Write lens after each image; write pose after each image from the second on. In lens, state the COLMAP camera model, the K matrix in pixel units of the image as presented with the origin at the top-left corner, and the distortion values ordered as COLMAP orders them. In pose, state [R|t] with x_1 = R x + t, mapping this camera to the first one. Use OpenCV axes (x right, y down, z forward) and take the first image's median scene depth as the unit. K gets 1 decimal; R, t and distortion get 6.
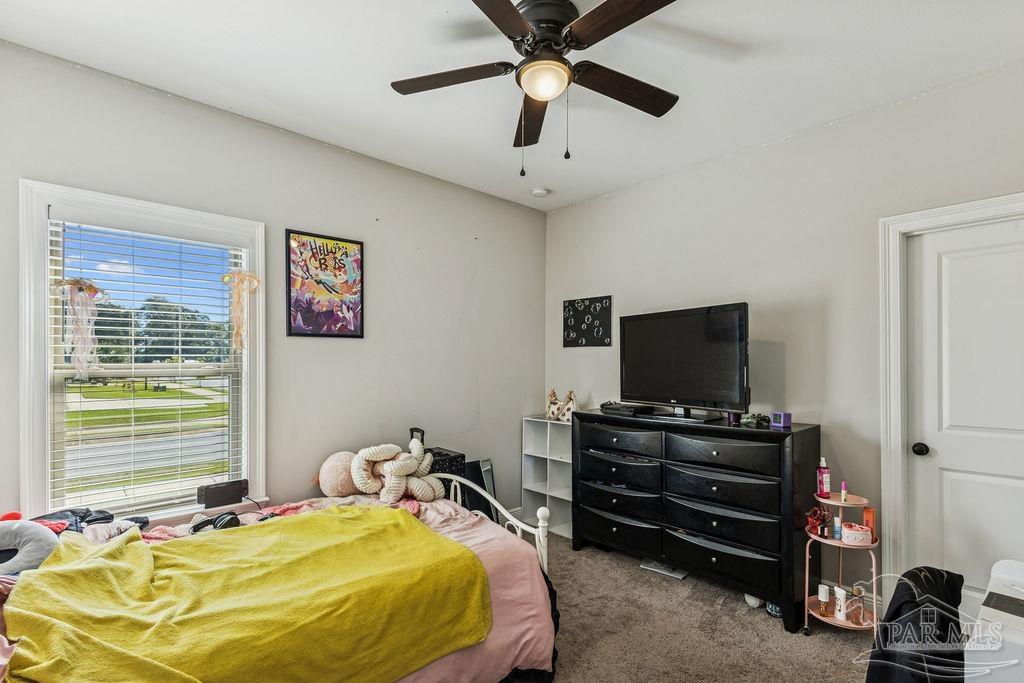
lens RADIAL K [[481.7, 0, 519.0], [0, 481.7, 362.9], [0, 0, 1]] dist [0.002464, 0.000249]
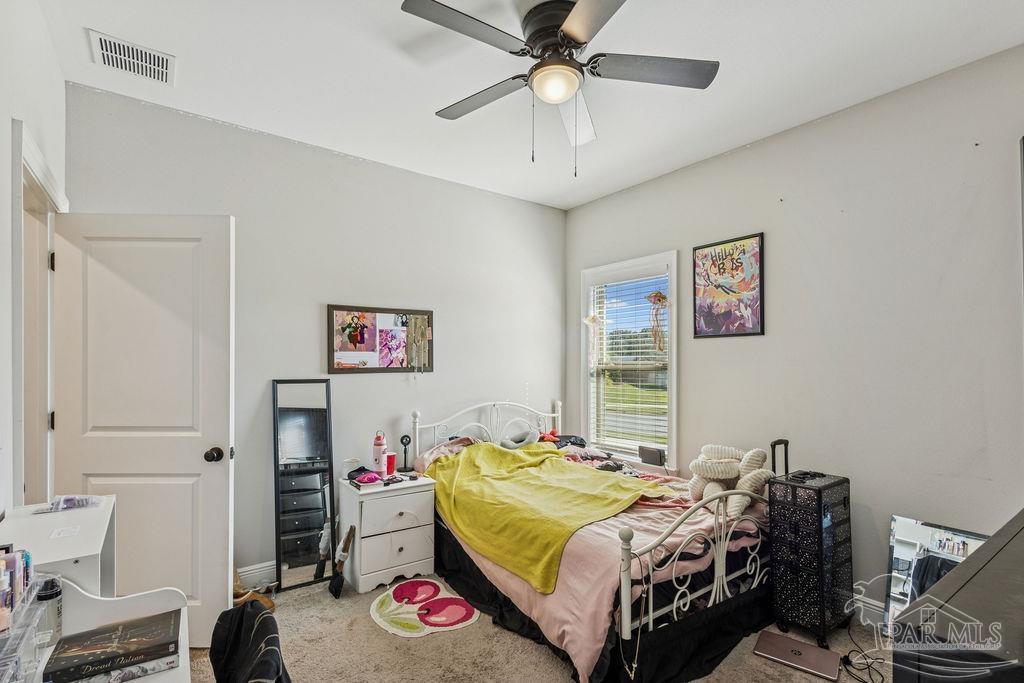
lens RADIAL K [[481.7, 0, 519.0], [0, 481.7, 362.9], [0, 0, 1]] dist [0.002464, 0.000249]
pose [[-0.112703, 0.005715, -0.993612, 0.700097], [-0.003216, 0.999976, 0.006117, -0.002000], [0.993624, 0.003885, -0.112682, 0.676363]]
